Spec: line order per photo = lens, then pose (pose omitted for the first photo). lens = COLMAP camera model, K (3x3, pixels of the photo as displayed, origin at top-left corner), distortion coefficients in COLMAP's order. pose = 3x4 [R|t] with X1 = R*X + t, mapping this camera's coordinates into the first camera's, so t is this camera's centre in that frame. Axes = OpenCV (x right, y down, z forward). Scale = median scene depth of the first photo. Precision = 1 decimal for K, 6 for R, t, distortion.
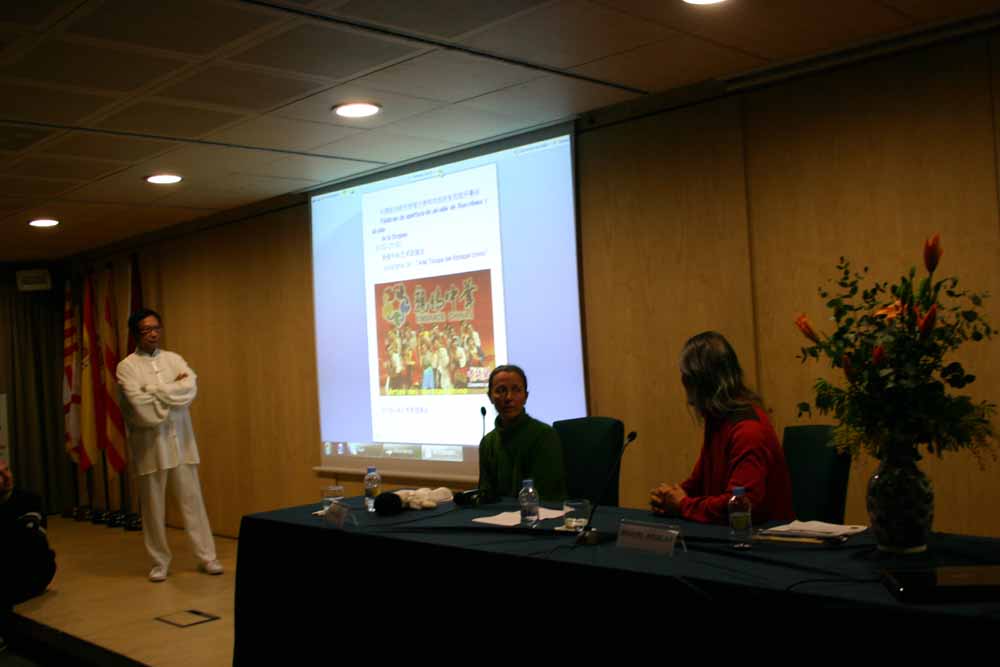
lens RADIAL K [[1045.2, 0, 500.0], [0, 1045.2, 333.5], [0, 0, 1]] dist [-0.074869, 0.044285]
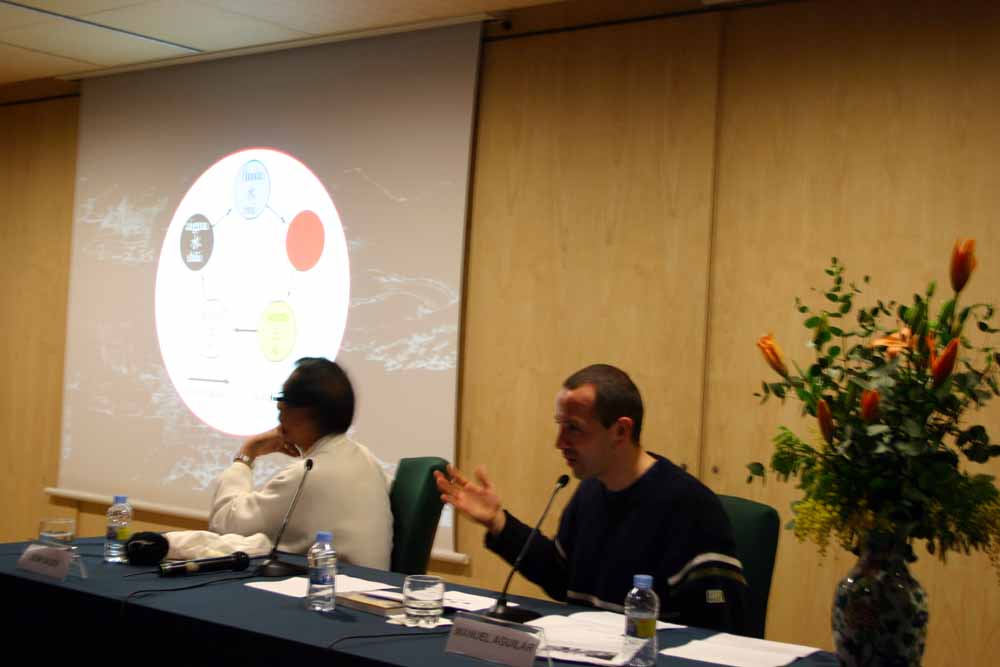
lens RADIAL K [[1491.6, 0, 500.0], [0, 1491.6, 333.5], [0, 0, 1]] dist [-0.005338, 0.048329]
pose [[0.989953, 0.105902, 0.093692, 0.019418], [-0.106023, 0.994357, -0.003692, 0.003203], [-0.093554, -0.006278, 0.995594, 0.029872]]
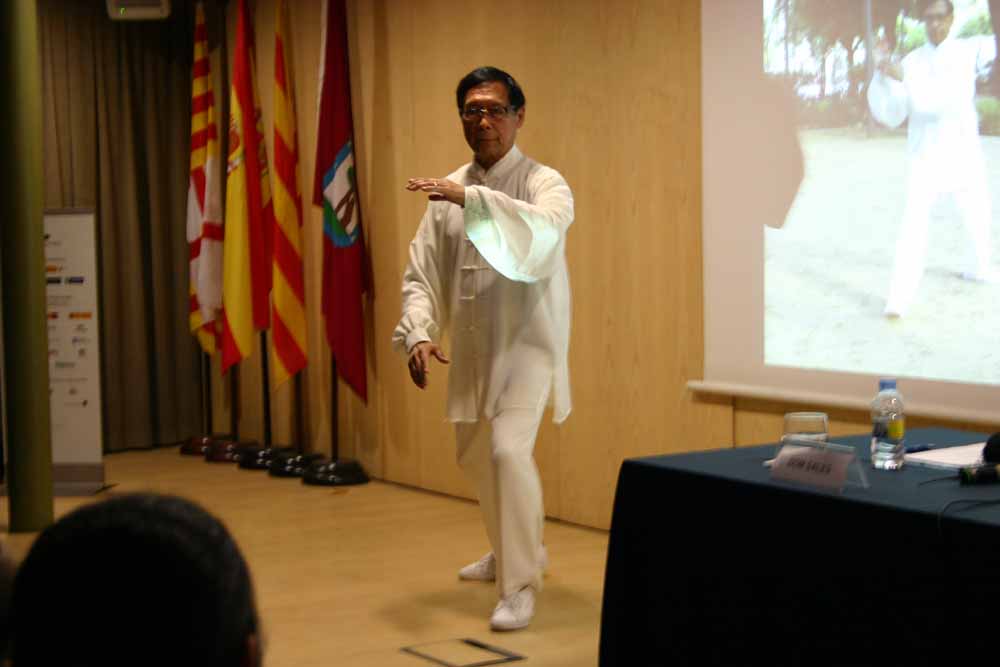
lens RADIAL K [[2098.3, 0, 500.0], [0, 2098.3, 333.5], [0, 0, 1]] dist [0.058020, 0.217250]
pose [[0.975684, 0.053140, -0.212644, -0.104132], [-0.032814, 0.994645, 0.098002, 0.015460], [0.216713, -0.088642, 0.972203, -0.022019]]
